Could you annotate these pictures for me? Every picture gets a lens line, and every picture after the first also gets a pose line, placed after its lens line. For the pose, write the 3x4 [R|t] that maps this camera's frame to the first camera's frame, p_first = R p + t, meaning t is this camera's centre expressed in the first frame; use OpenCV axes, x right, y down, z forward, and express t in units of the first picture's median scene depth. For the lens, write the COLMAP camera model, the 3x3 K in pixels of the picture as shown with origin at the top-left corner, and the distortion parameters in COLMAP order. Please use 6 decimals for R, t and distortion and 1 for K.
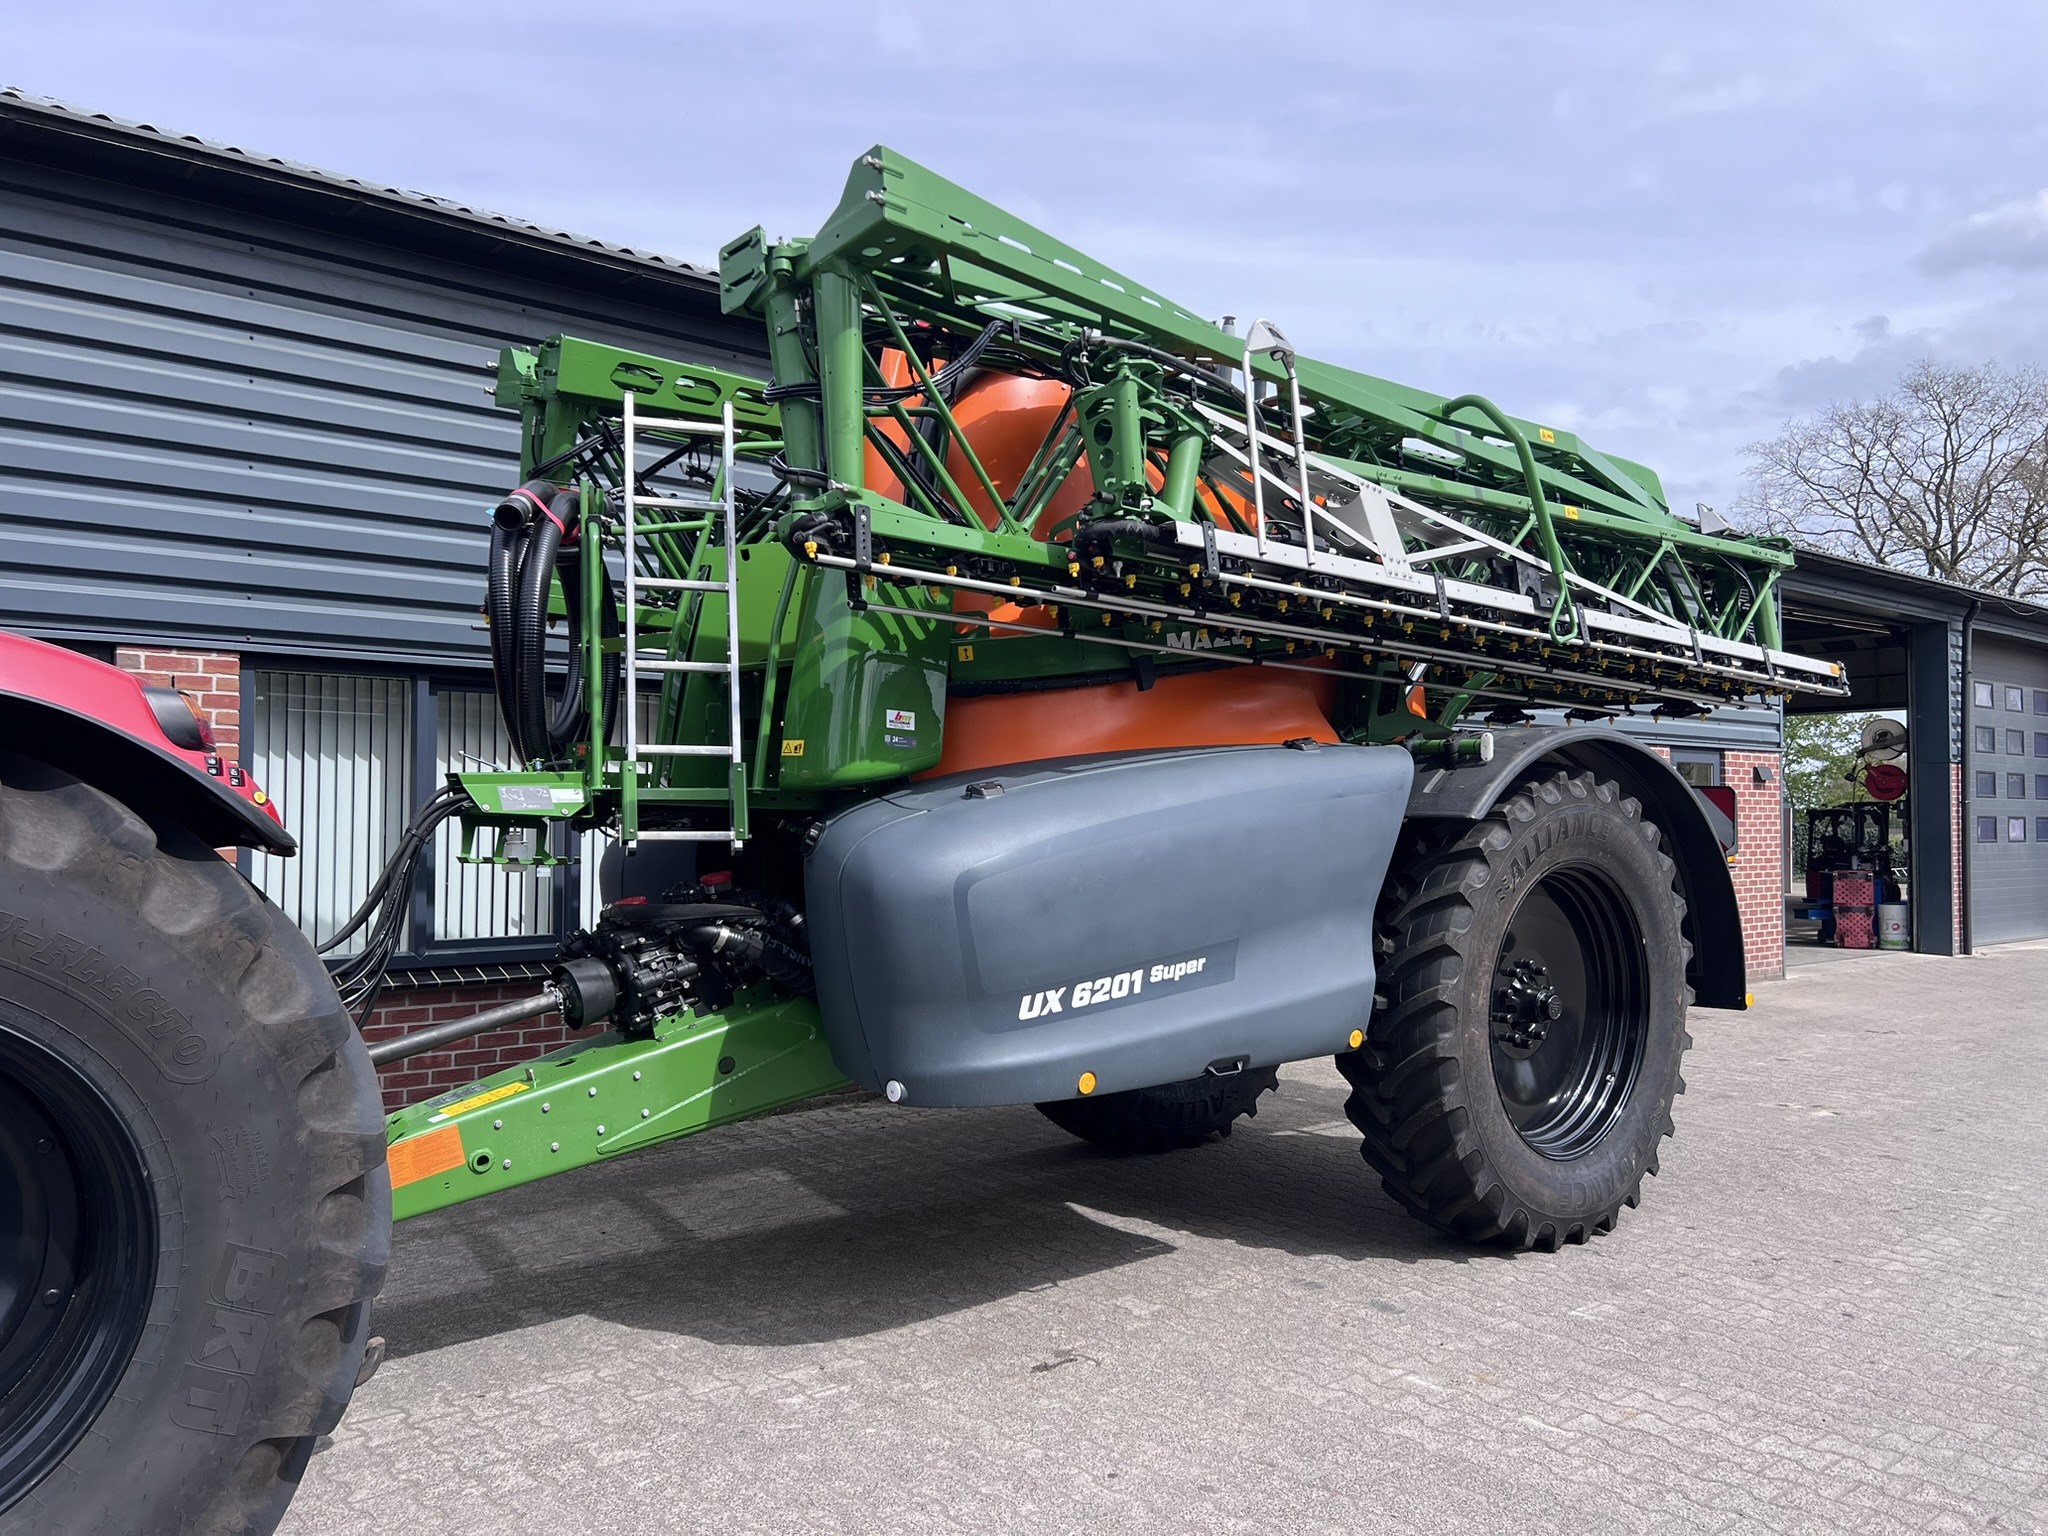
lens RADIAL K [[1527.0, 0, 1014.7], [0, 1527.0, 770.0], [0, 0, 1]] dist [0.083801, -0.088291]
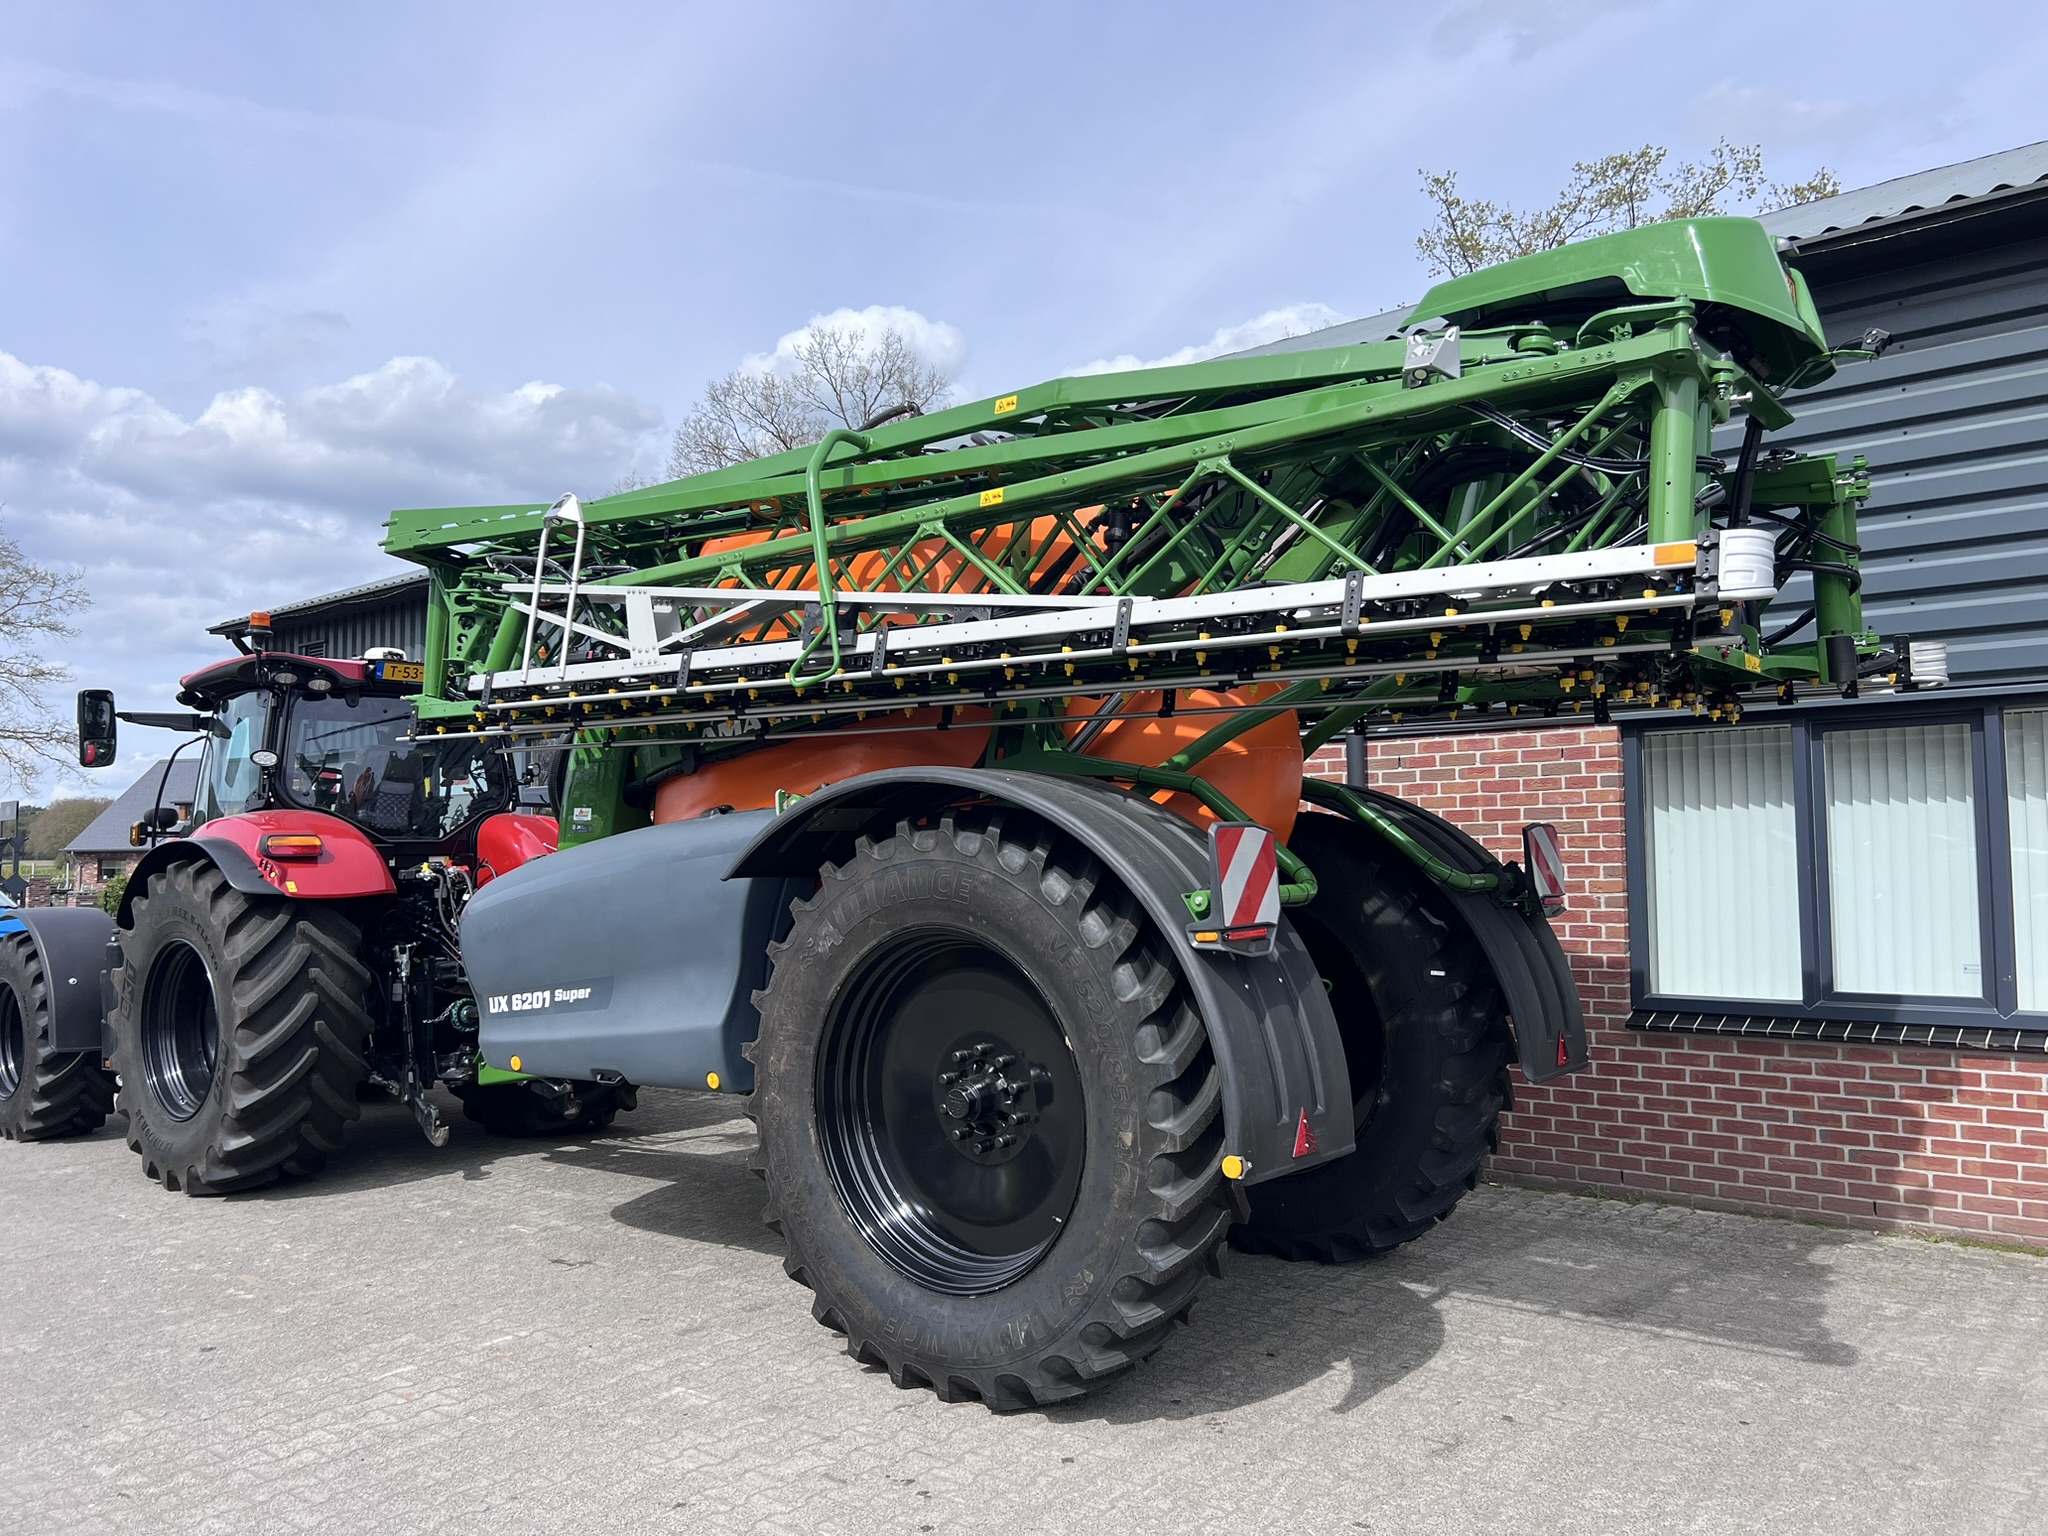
lens RADIAL K [[1530.6, 0, 1026.1], [0, 1530.6, 764.9], [0, 0, 1]] dist [0.056209, -0.055424]
pose [[0.196483, -0.067486, -0.978182, 1.475315], [0.043891, 0.997234, -0.059984, 0.028582], [0.979524, -0.031148, 0.198902, 1.104548]]
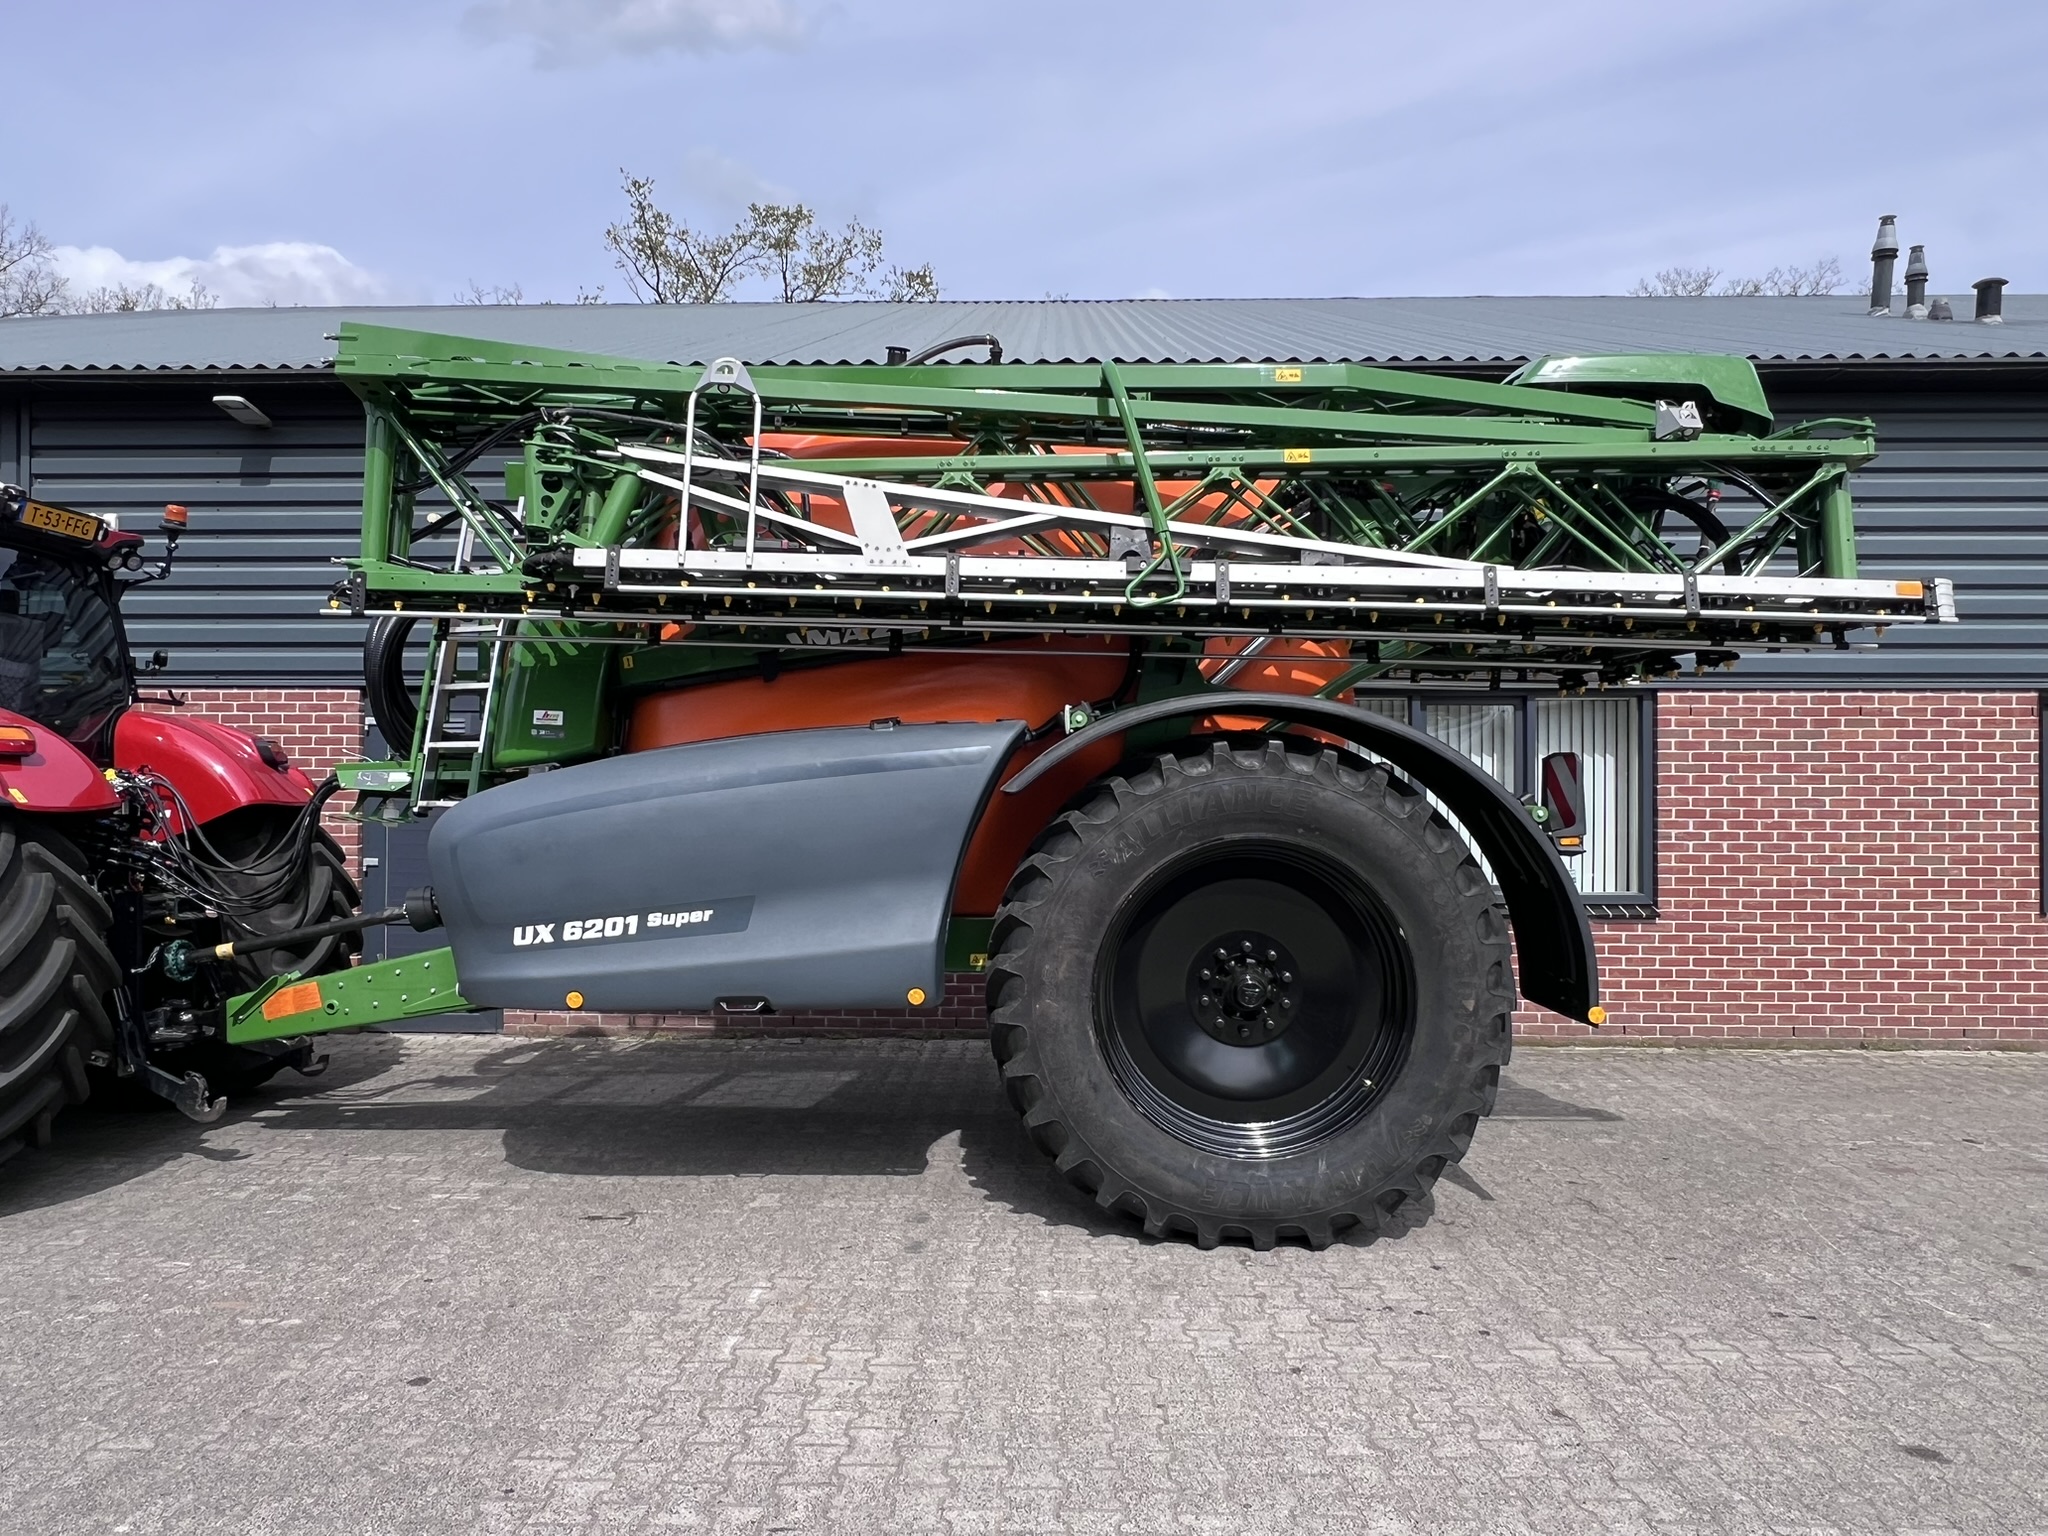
lens RADIAL K [[1354.7, 0, 1005.7], [0, 1354.7, 780.2], [0, 0, 1]] dist [-0.002779, 0.001852]
pose [[0.753508, -0.007489, -0.657396, 0.974655], [0.018671, 0.999776, 0.010011, 0.016672], [0.657174, -0.019818, 0.753478, 0.365894]]
